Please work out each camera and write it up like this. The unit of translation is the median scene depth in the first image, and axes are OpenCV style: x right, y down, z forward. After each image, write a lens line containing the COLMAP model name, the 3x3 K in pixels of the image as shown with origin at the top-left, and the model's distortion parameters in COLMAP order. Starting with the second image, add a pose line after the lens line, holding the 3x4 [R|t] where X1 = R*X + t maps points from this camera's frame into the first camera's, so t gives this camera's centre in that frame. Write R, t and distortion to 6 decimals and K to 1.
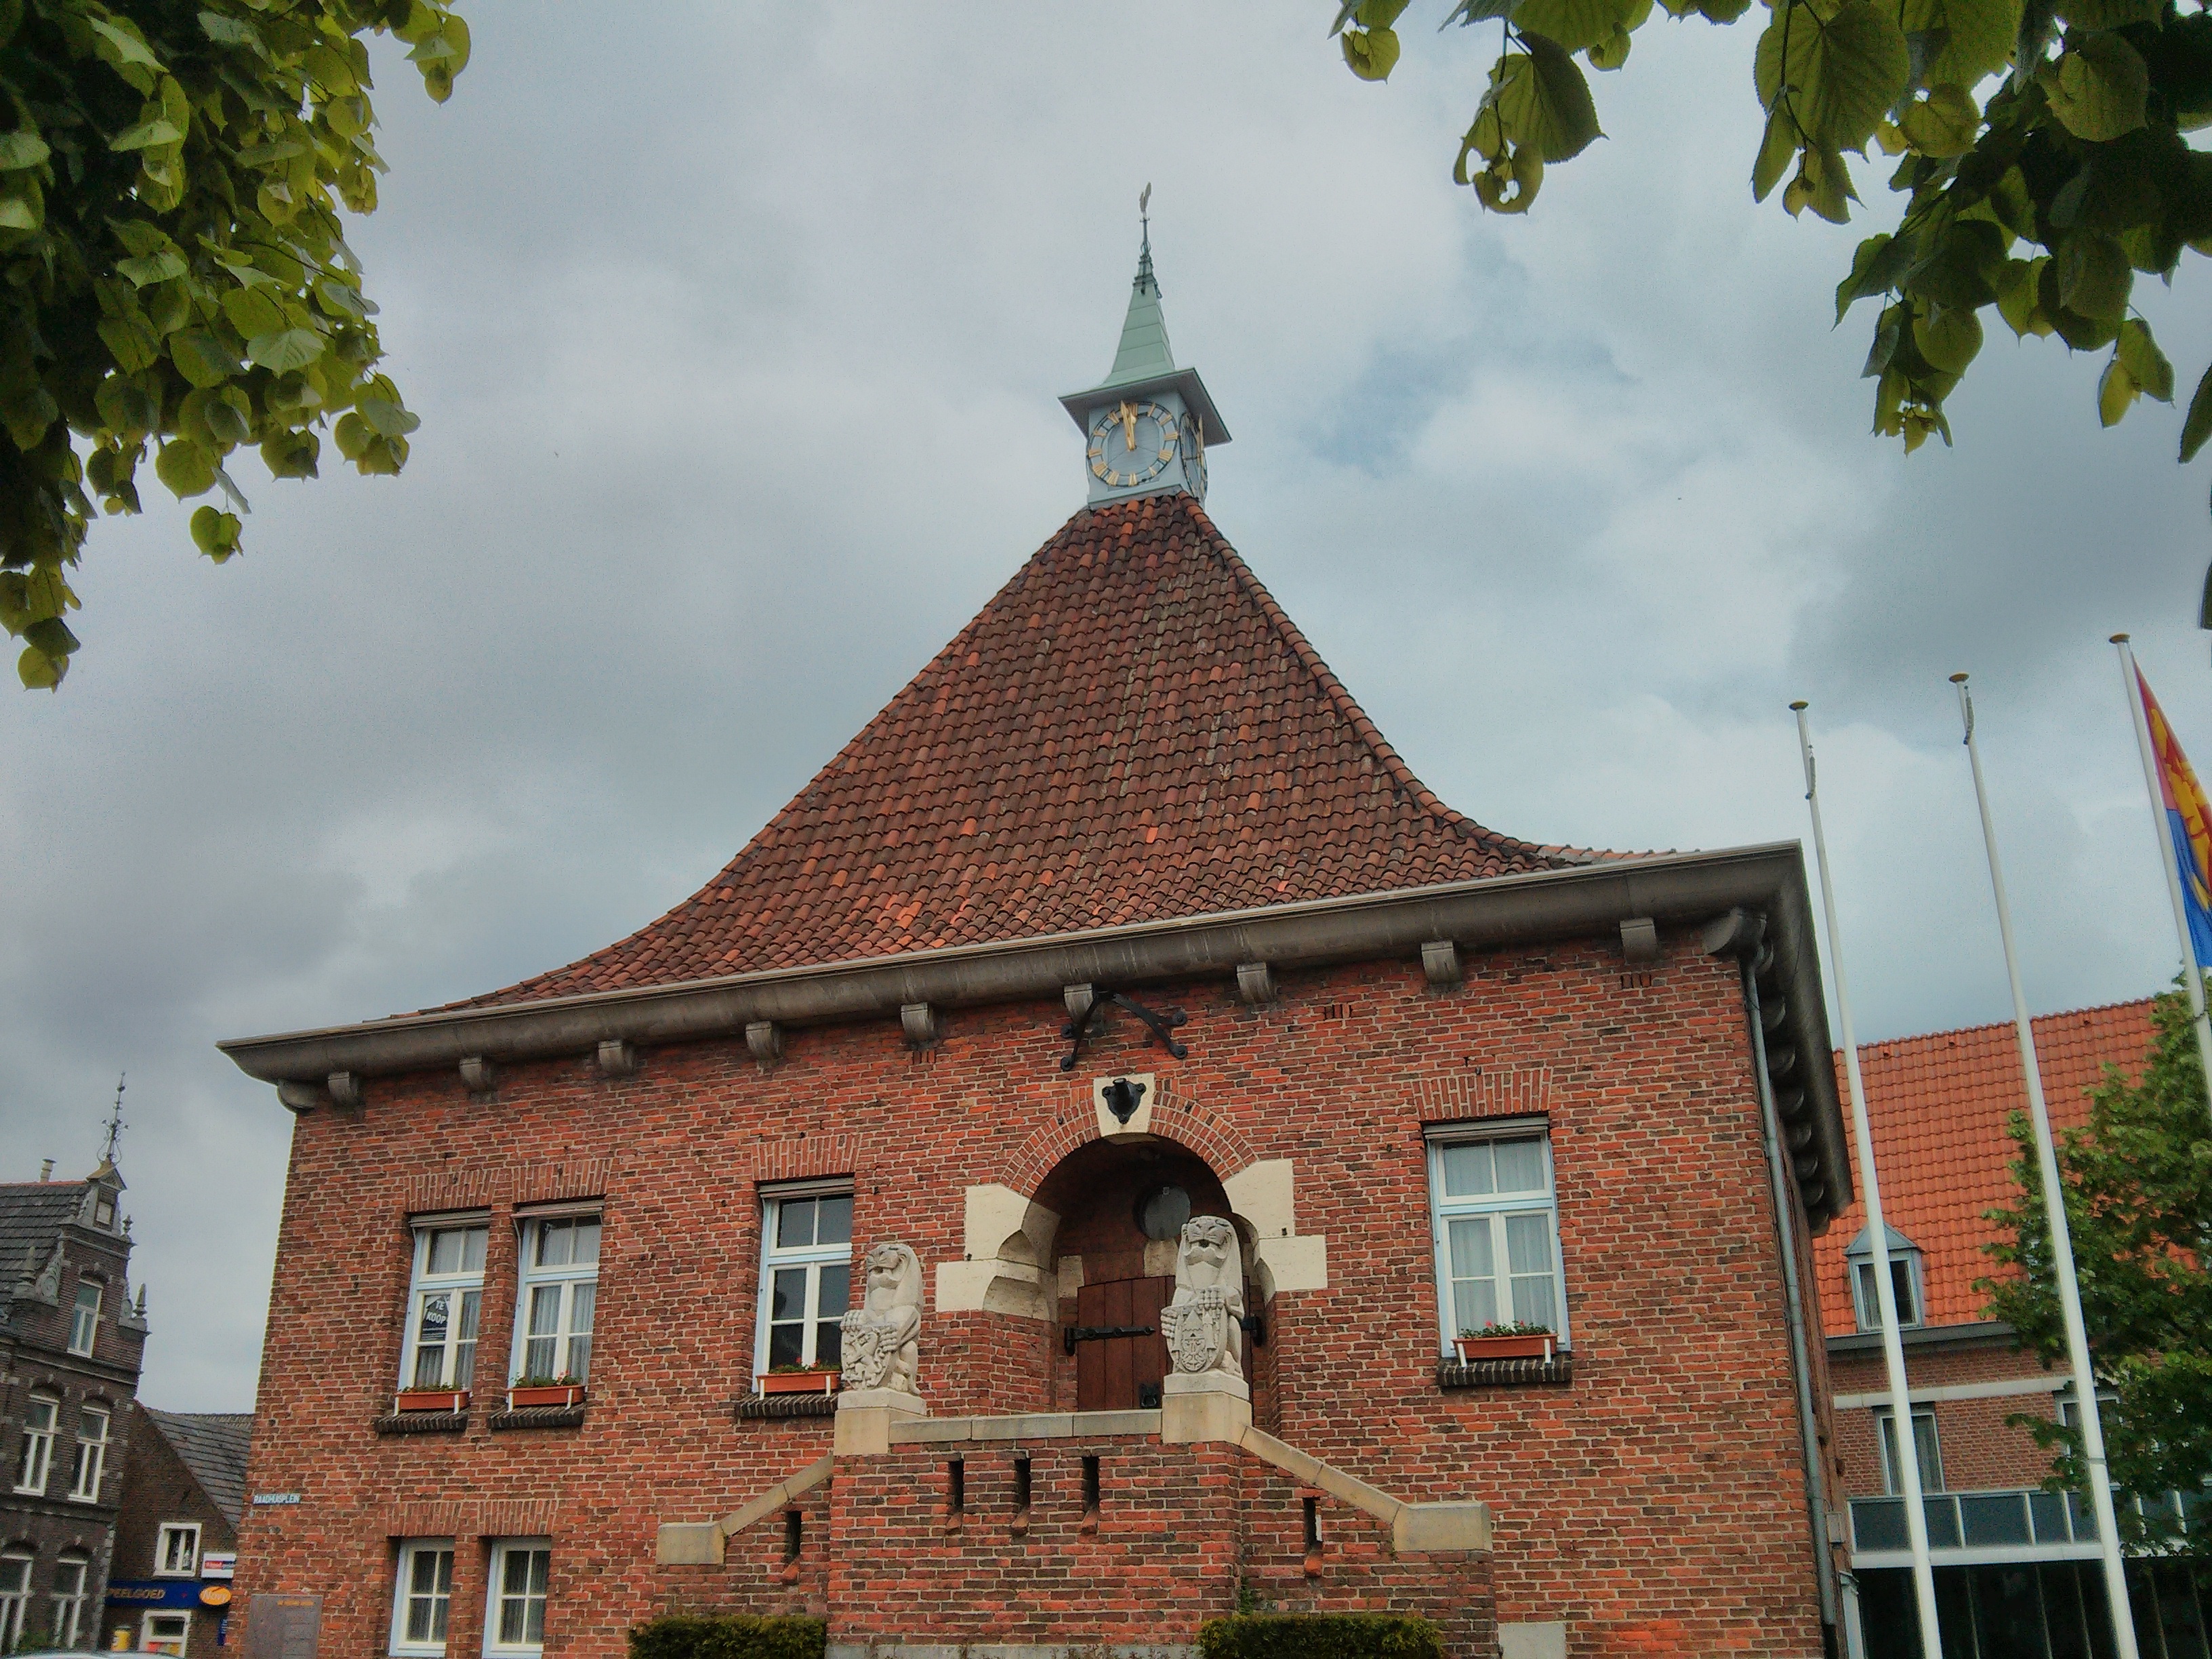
lens RADIAL K [[2025.6, 0, 1097.5], [0, 2025.6, 781.4], [0, 0, 1]] dist [0.007652, -0.100313]
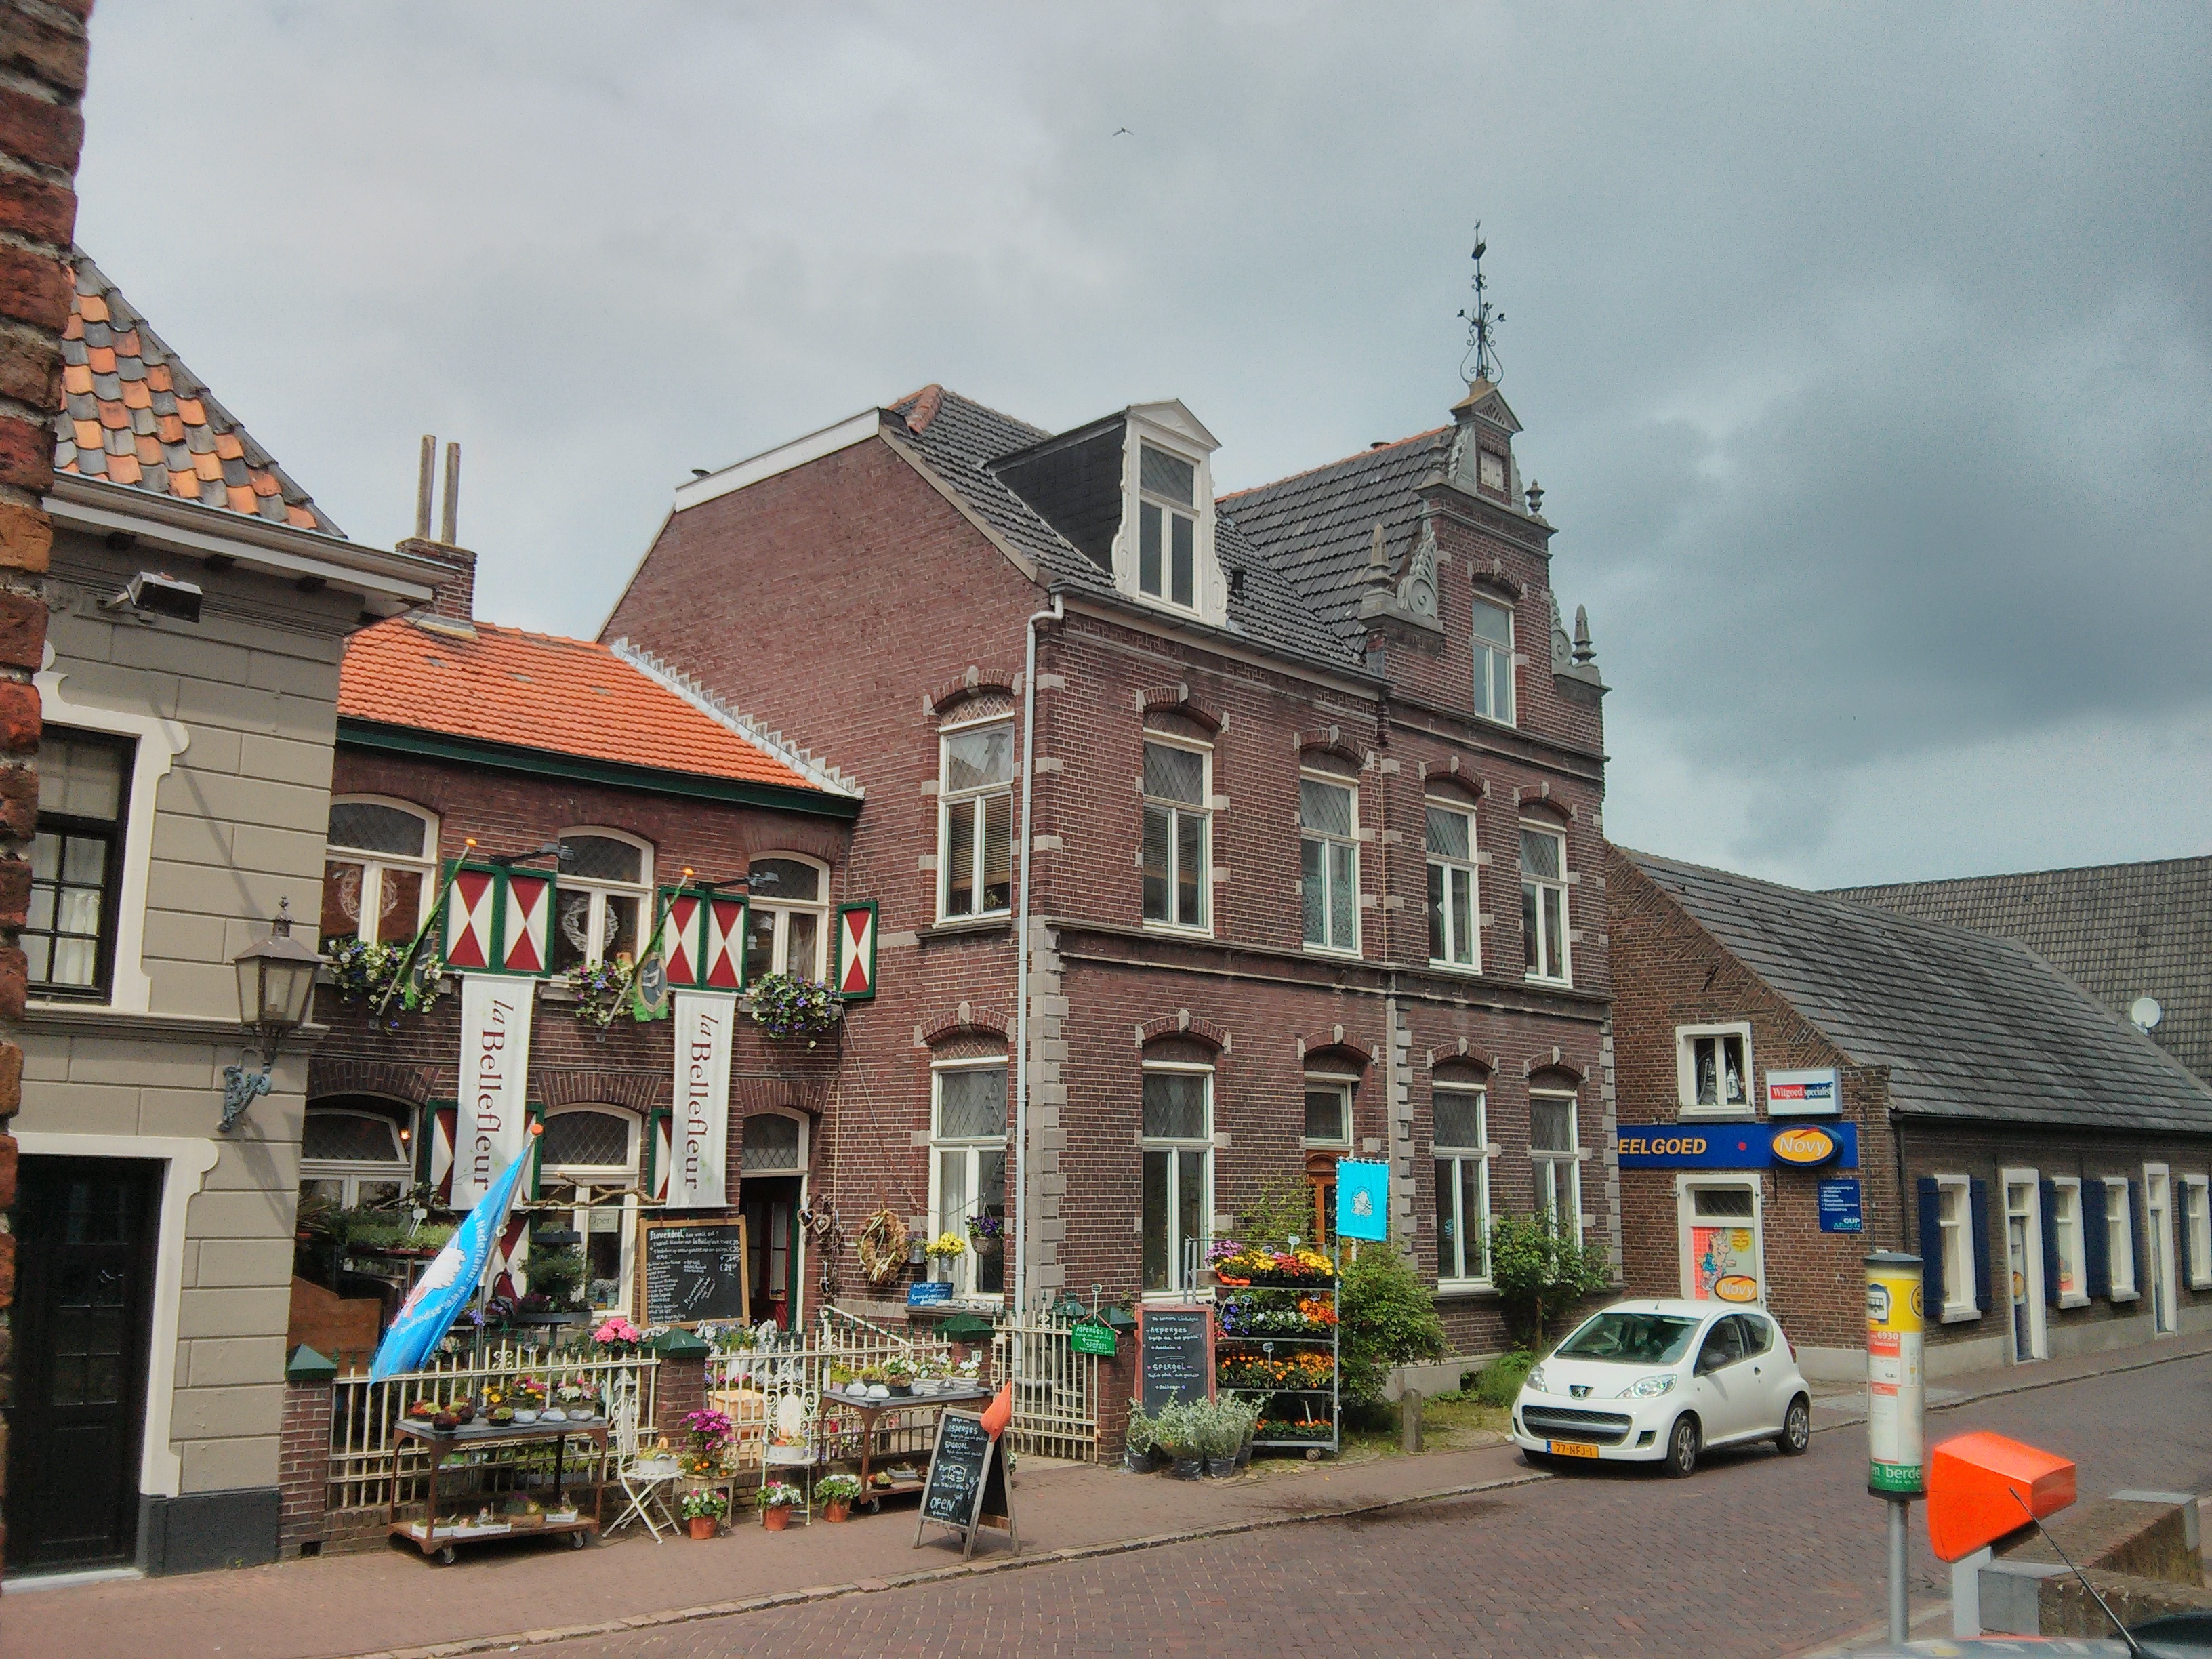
lens RADIAL K [[2025.6, 0, 1111.7], [0, 2025.6, 816.4], [0, 0, 1]] dist [0.007652, -0.100313]
pose [[0.810680, -0.099286, -0.577010, -0.600537], [0.222652, 0.963753, 0.146987, 0.443571], [0.541502, -0.247632, 0.803402, 1.075454]]
